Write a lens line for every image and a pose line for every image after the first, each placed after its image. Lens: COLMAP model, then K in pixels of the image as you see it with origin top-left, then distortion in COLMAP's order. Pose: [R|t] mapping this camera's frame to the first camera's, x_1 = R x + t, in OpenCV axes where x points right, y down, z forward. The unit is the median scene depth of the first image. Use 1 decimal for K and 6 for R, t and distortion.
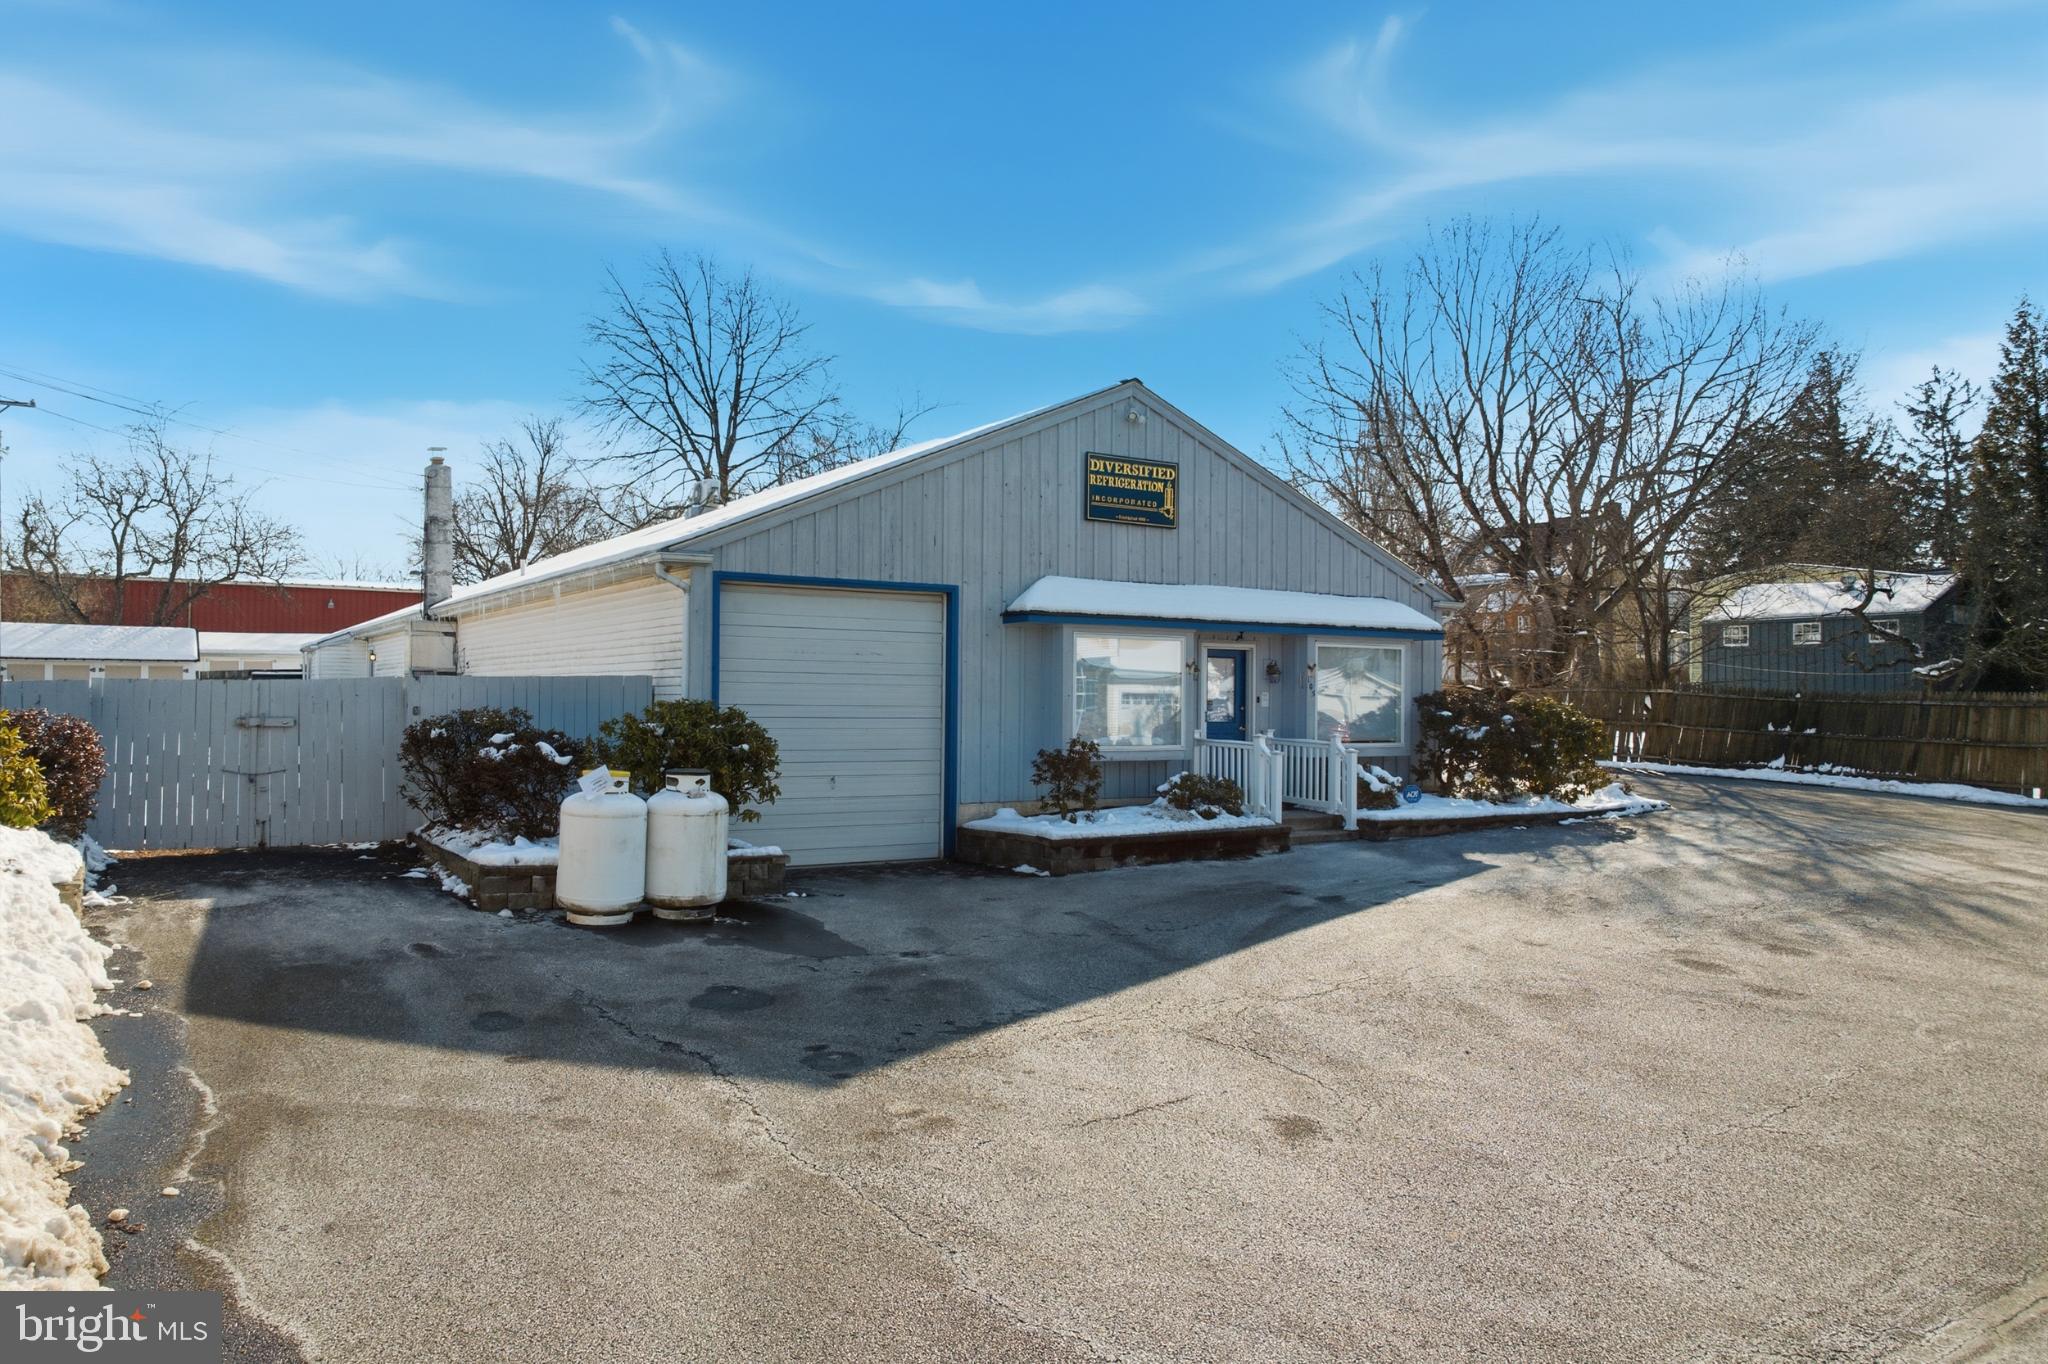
lens RADIAL K [[1457.5, 0, 1024.0], [0, 1457.5, 682.0], [0, 0, 1]] dist [-0.047511, -0.003563]
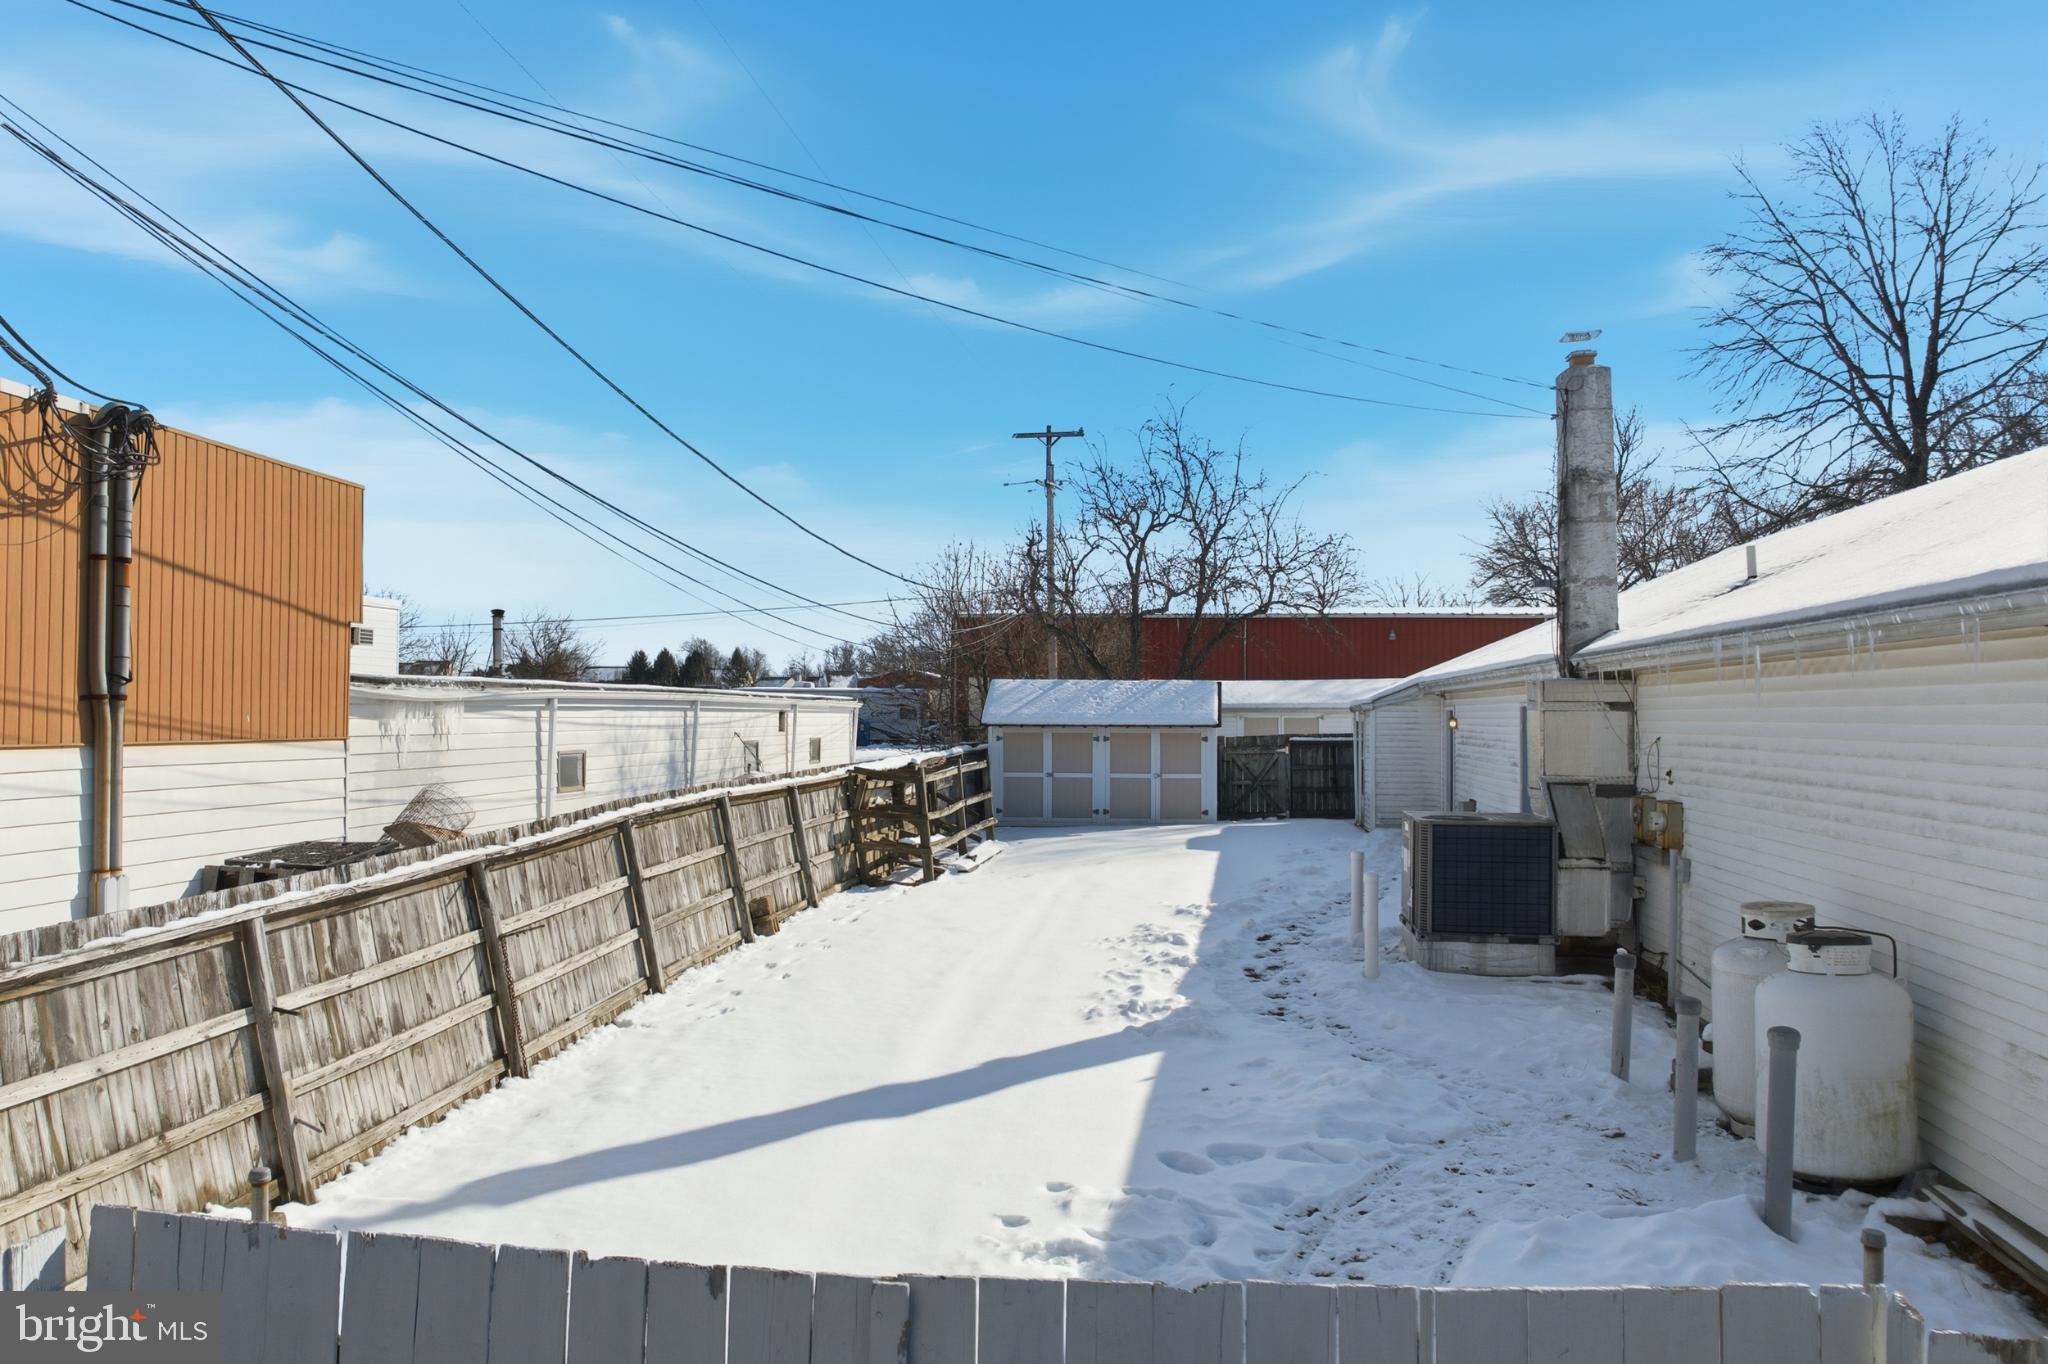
lens RADIAL K [[1457.5, 0, 1024.0], [0, 1457.5, 682.0], [0, 0, 1]] dist [-0.047511, -0.003563]
pose [[0.766063, -0.018308, -0.642505, -0.330941], [0.009514, 0.999808, -0.017146, -0.048062], [0.642695, 0.007022, 0.766090, 0.695443]]
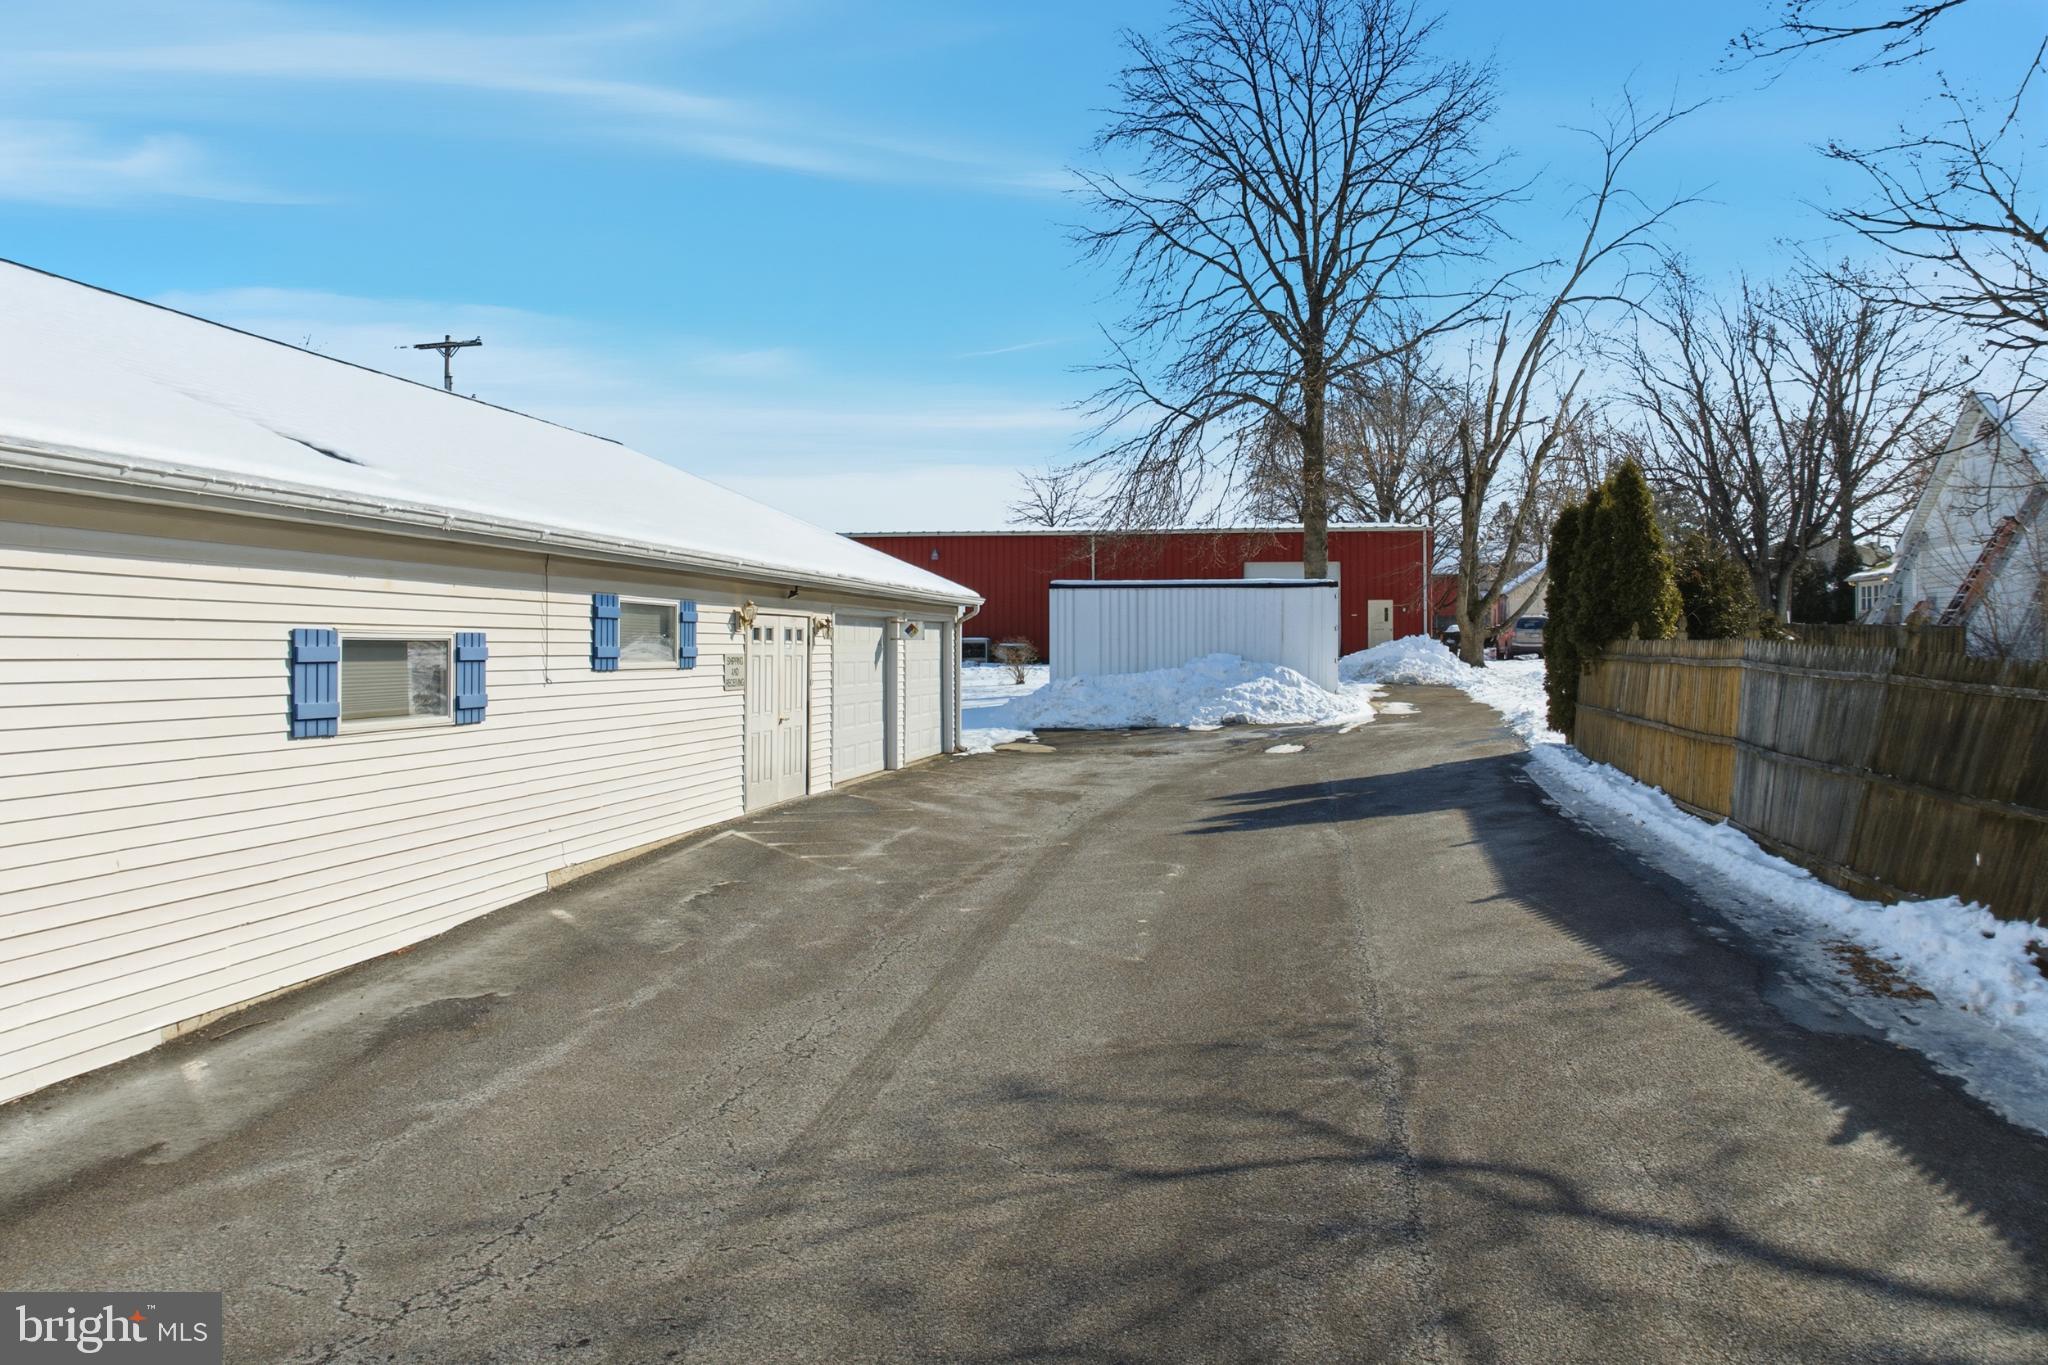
lens RADIAL K [[1447.4, 0, 997.5], [0, 1447.4, 619.6], [0, 0, 1]] dist [-0.051342, -0.003817]
pose [[0.719505, -0.017245, -0.694274, 0.405925], [0.009695, 0.999844, -0.014787, -0.017678], [0.694420, 0.003908, 0.719559, 1.552709]]
